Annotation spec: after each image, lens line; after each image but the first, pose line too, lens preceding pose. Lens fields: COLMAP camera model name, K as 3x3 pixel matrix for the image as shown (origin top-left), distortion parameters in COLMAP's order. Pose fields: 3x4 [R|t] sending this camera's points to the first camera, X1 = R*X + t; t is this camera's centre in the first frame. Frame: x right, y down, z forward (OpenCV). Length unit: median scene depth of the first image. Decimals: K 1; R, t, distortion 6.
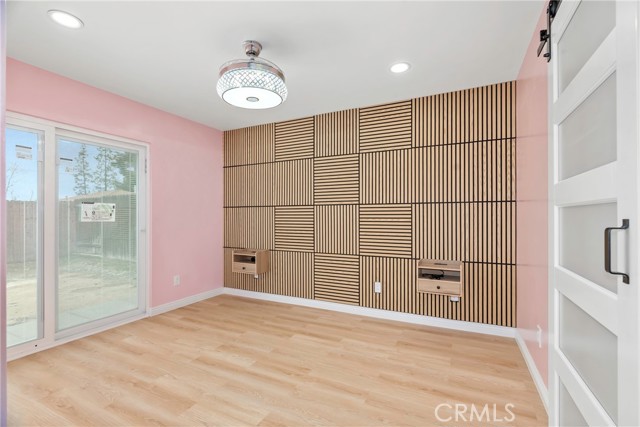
lens RADIAL K [[290.6, 0, 320.0], [0, 290.6, 213.5], [0, 0, 1]] dist [-0.000164, -0.000034]
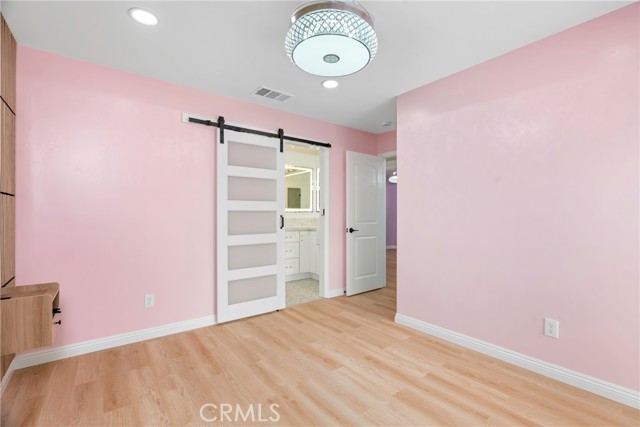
lens RADIAL K [[290.6, 0, 320.0], [0, 290.6, 213.5], [0, 0, 1]] dist [-0.000164, -0.000034]
pose [[-0.900103, 0.004134, 0.435657, -0.570534], [0.001027, 0.999972, -0.007366, 0.009139], [-0.435676, -0.006183, -0.900082, 1.806881]]
